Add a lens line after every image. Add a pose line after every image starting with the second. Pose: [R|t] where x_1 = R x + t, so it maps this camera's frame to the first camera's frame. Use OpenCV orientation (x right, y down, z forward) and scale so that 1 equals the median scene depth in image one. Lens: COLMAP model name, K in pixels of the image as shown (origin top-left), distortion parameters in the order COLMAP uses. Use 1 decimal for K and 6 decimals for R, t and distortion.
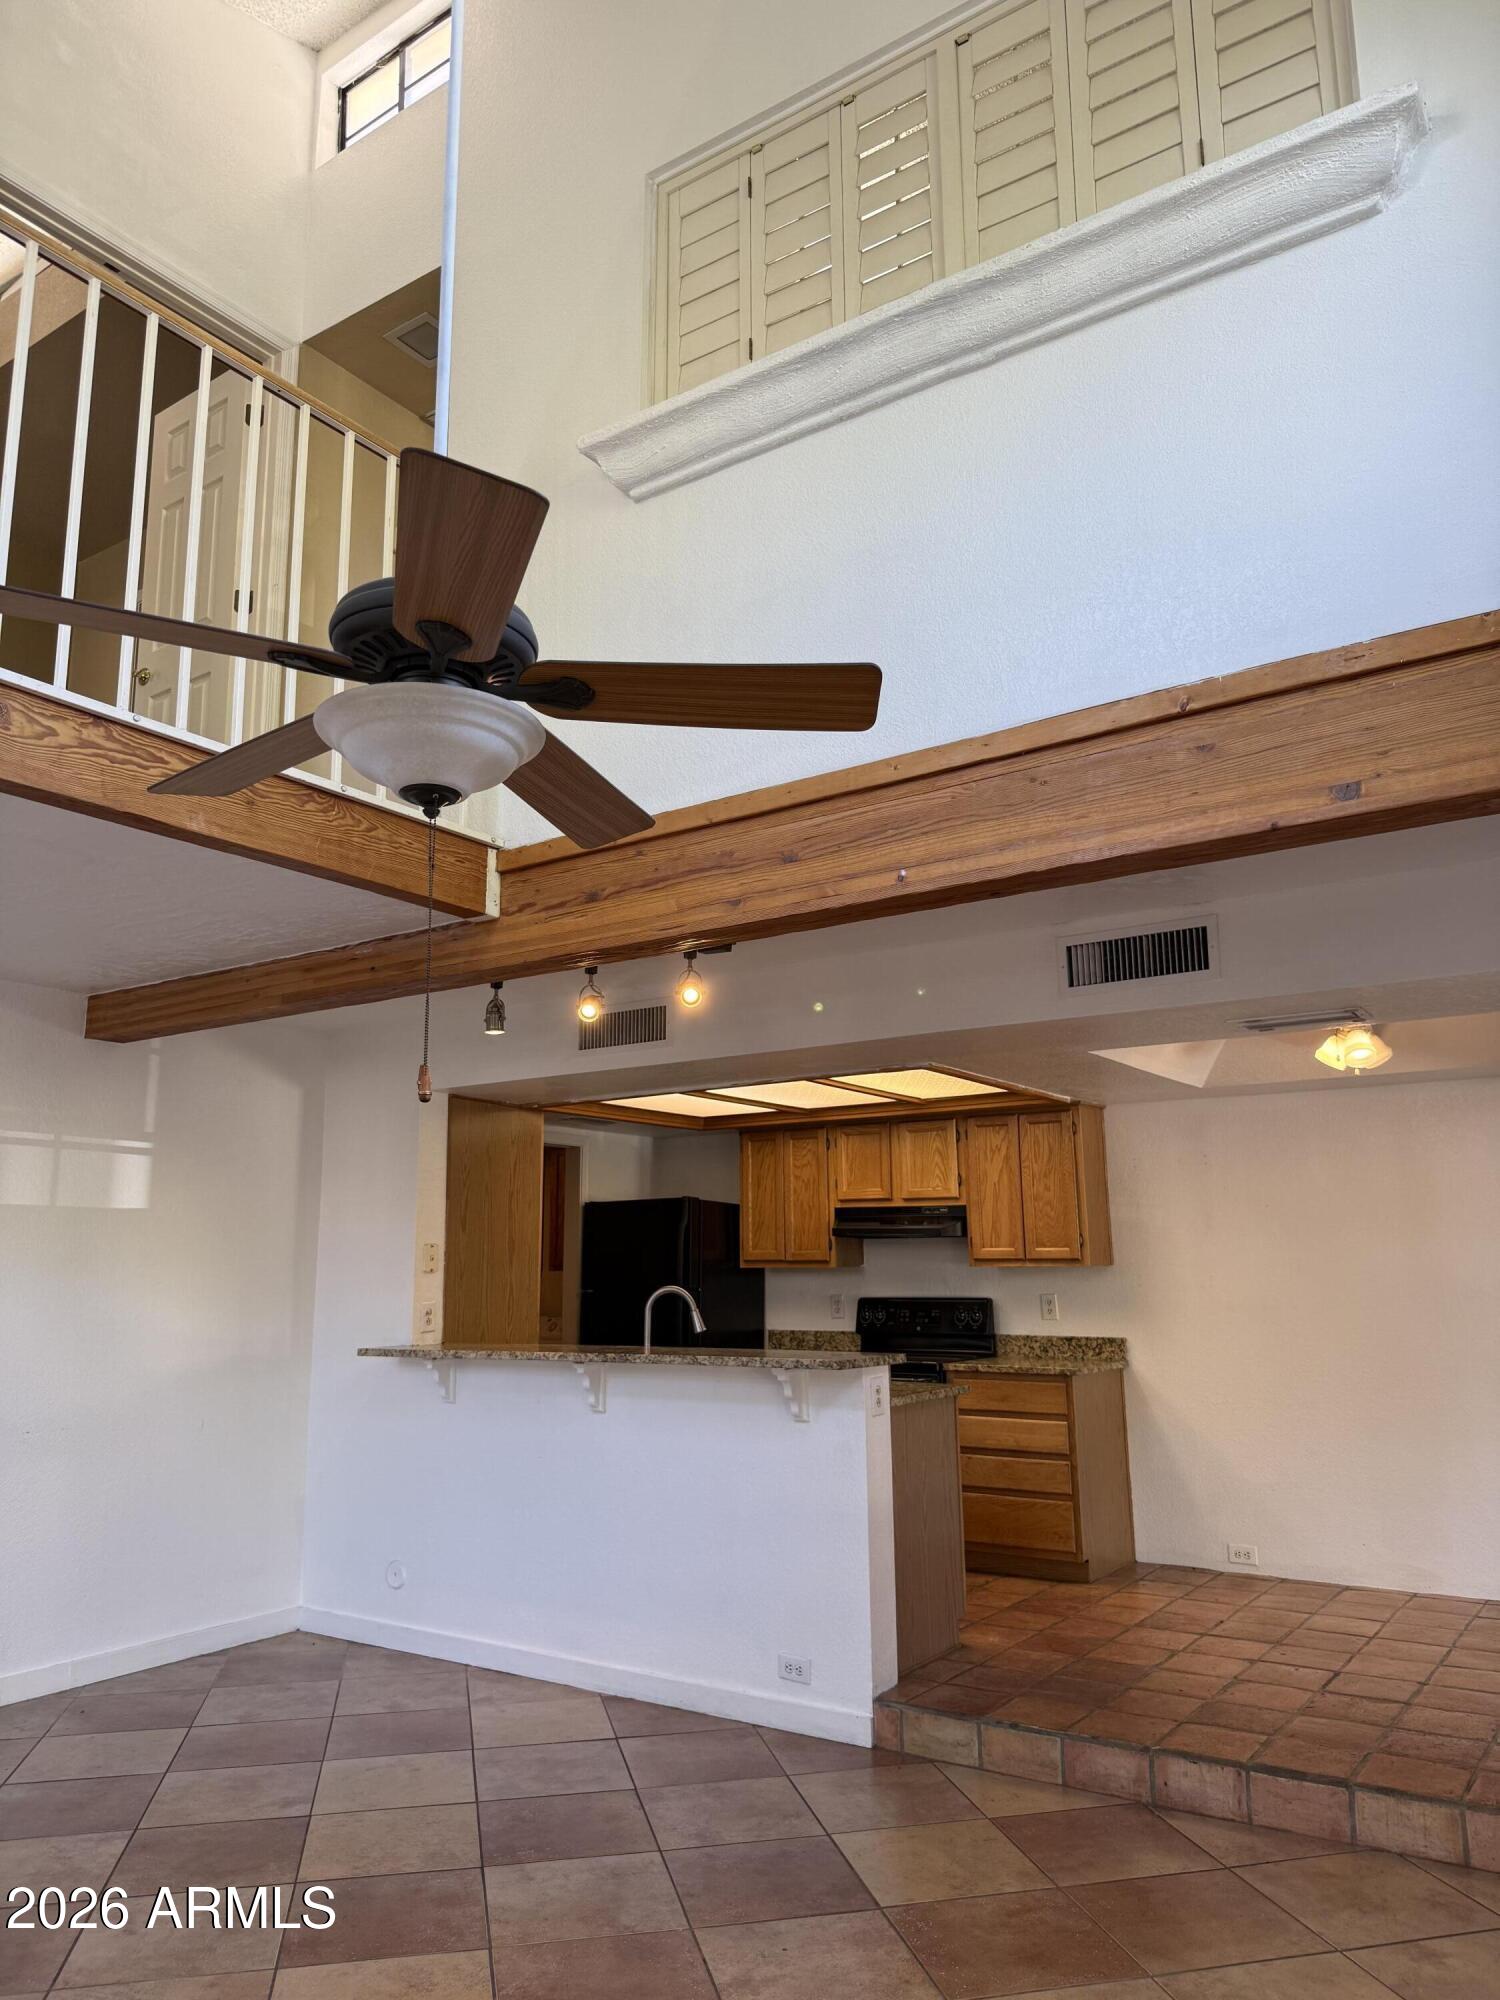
lens RADIAL K [[1410.7, 0, 759.1], [0, 1410.7, 1011.2], [0, 0, 1]] dist [0.025182, -0.035273]
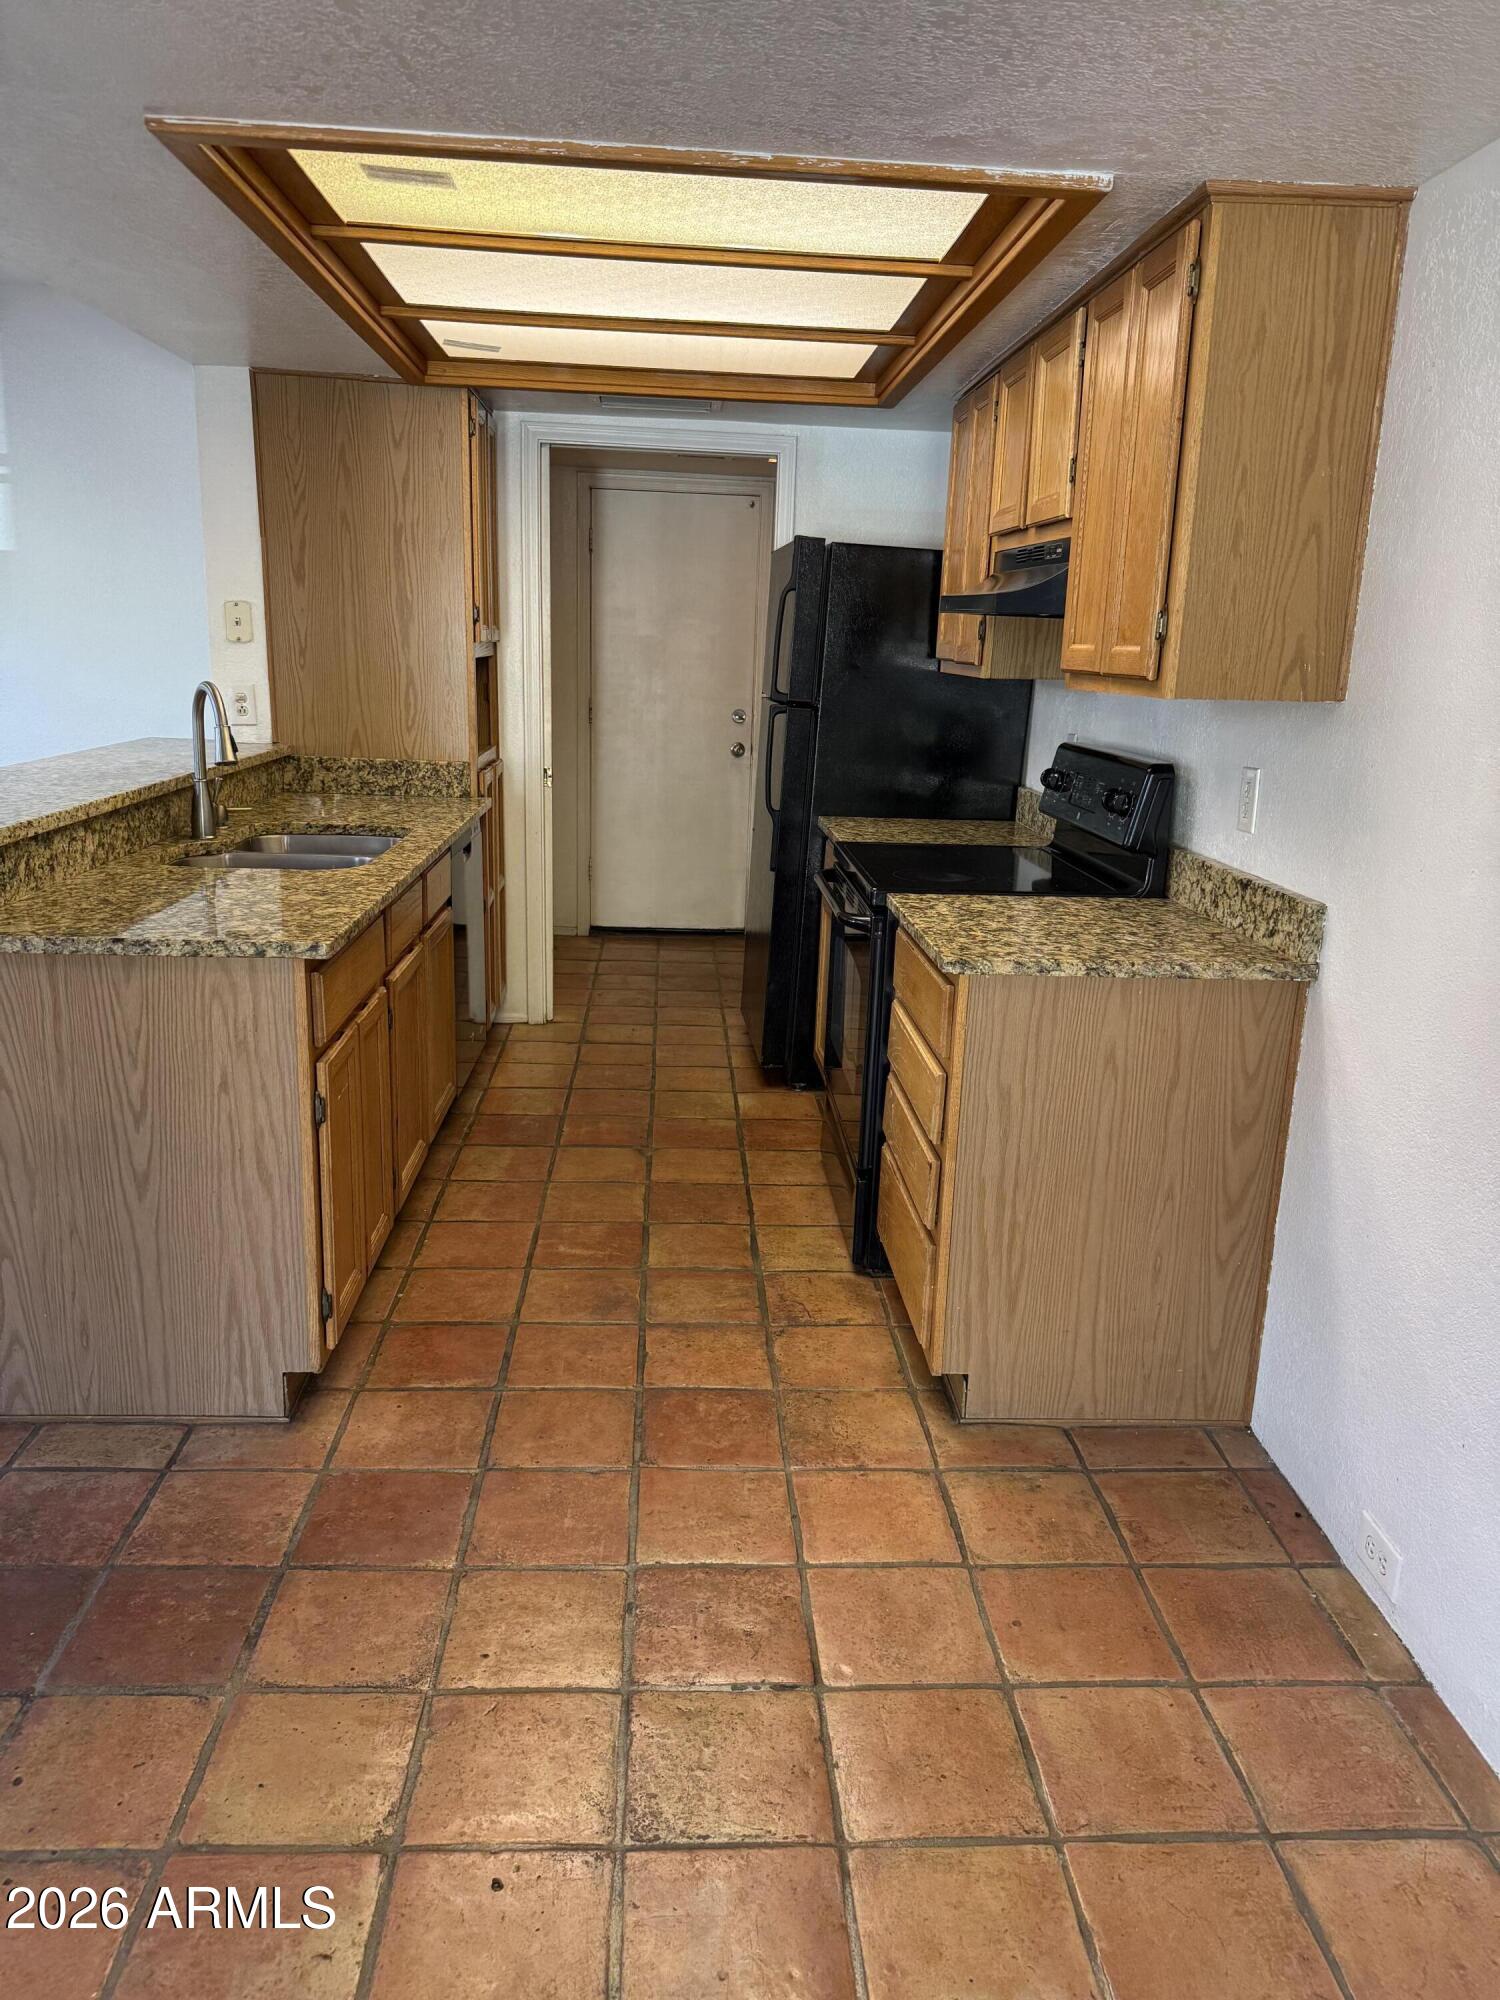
lens RADIAL K [[1423.0, 0, 752.5], [0, 1423.0, 992.1], [0, 0, 1]] dist [0.052083, -0.066514]
pose [[0.598934, 0.222177, -0.769361, 0.722448], [0.103832, 0.931086, 0.349712, 0.176363], [0.794039, -0.289338, 0.534590, 1.092133]]
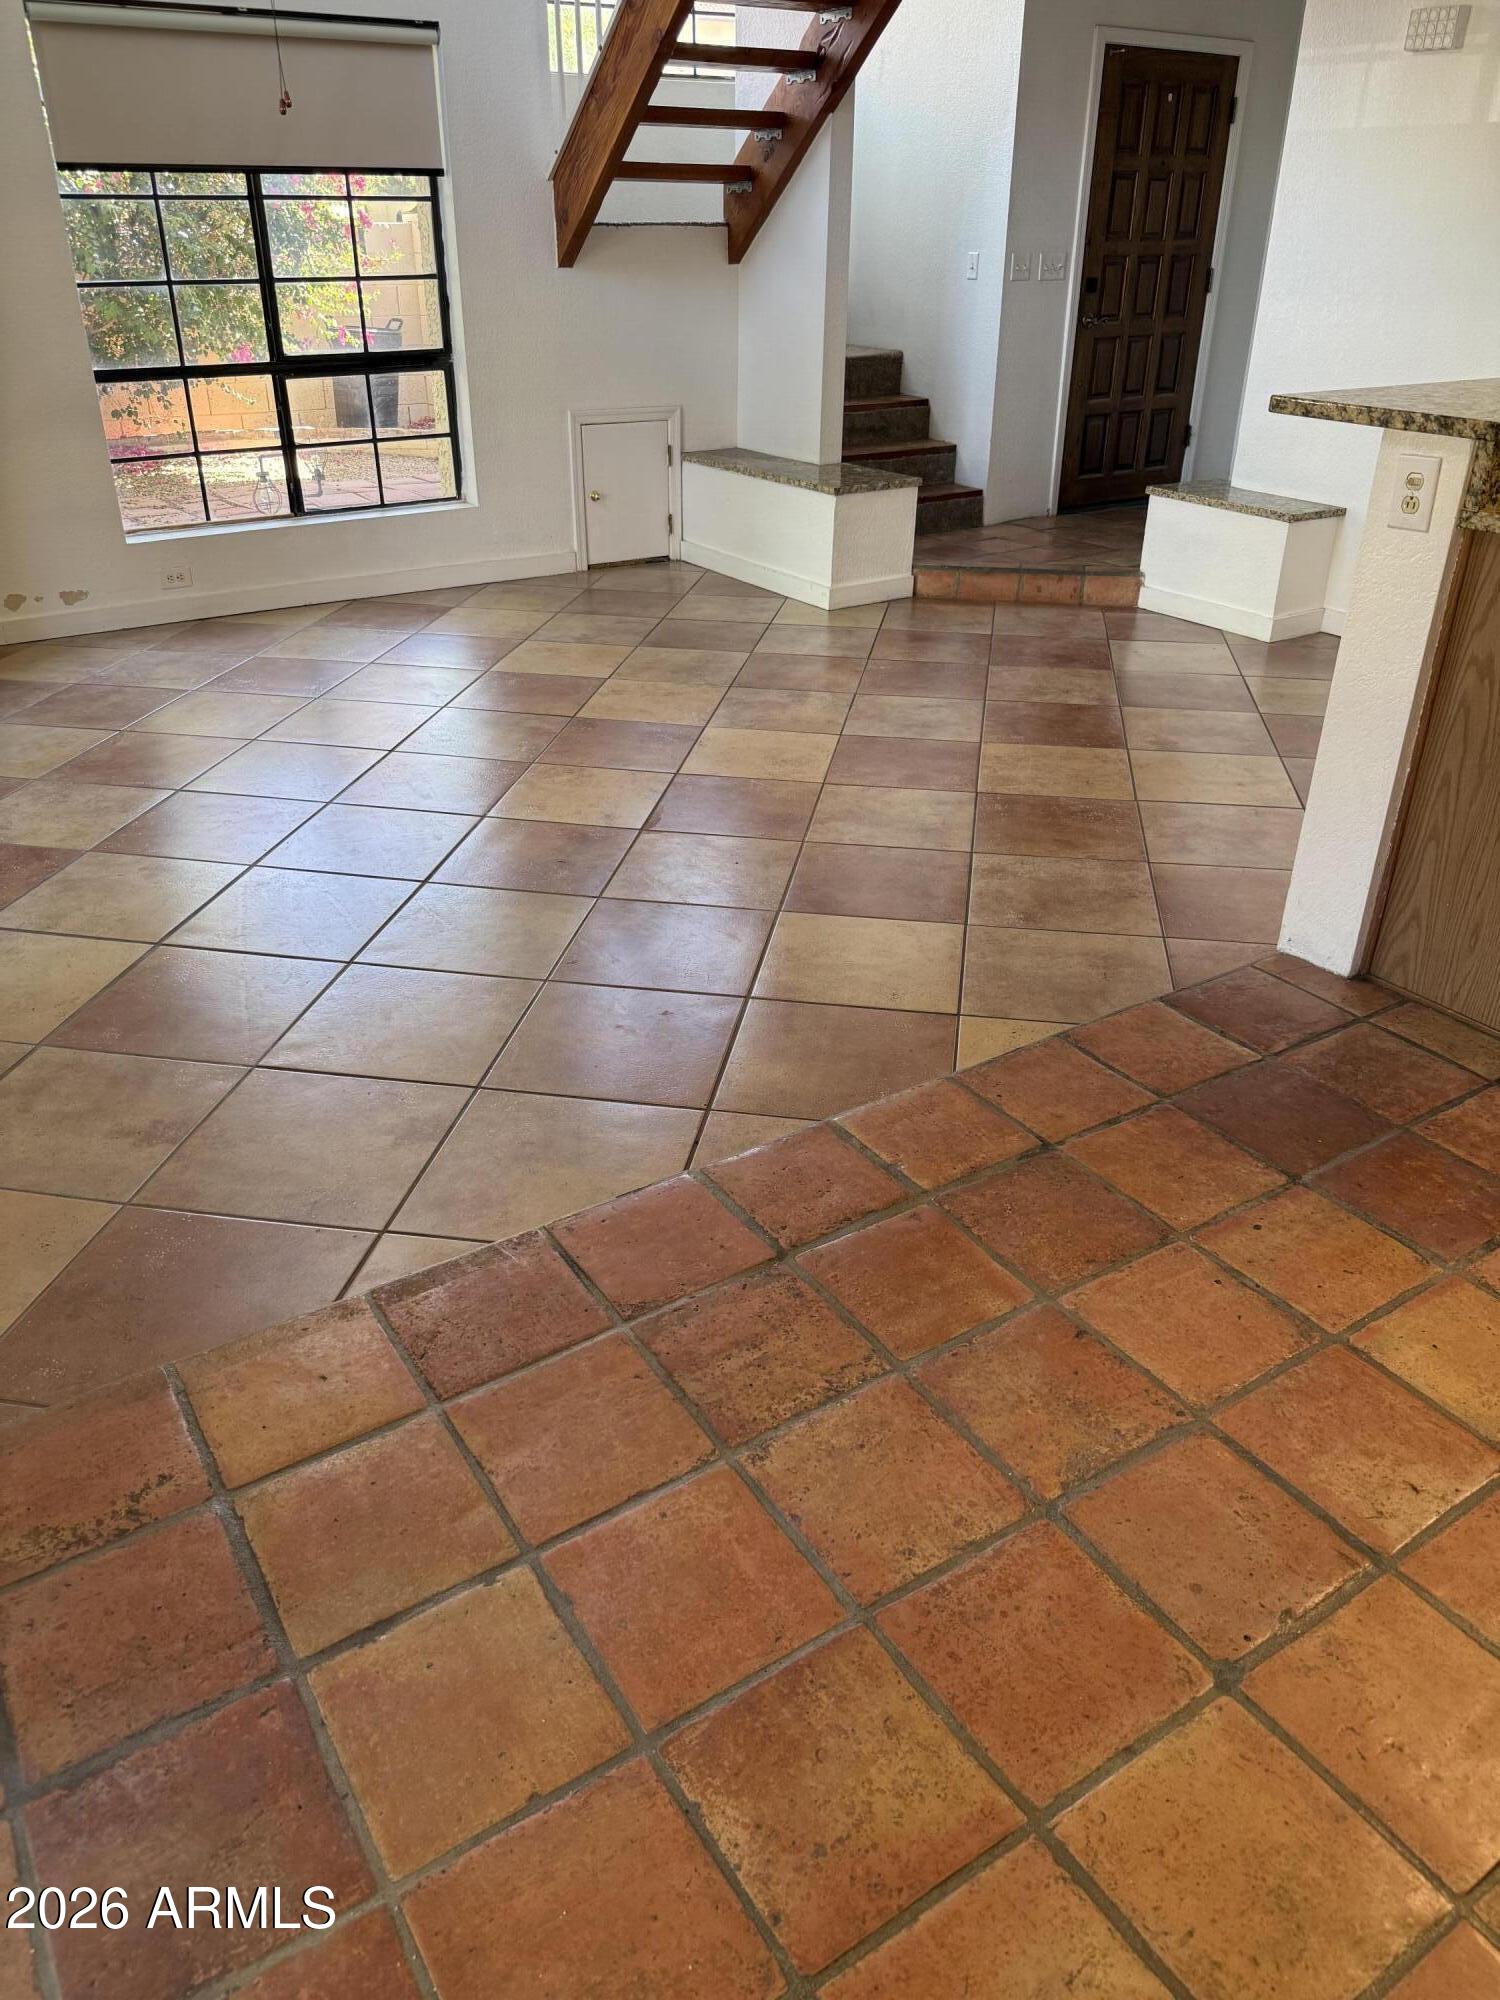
lens RADIAL K [[1428.1, 0, 731.2], [0, 1428.1, 996.1], [0, 0, 1]] dist [0.039433, -0.059370]
pose [[-0.394522, 0.441166, -0.806055, 0.765981], [0.165011, 0.896963, 0.410157, 0.205687], [0.903949, 0.028808, -0.426669, 1.125310]]
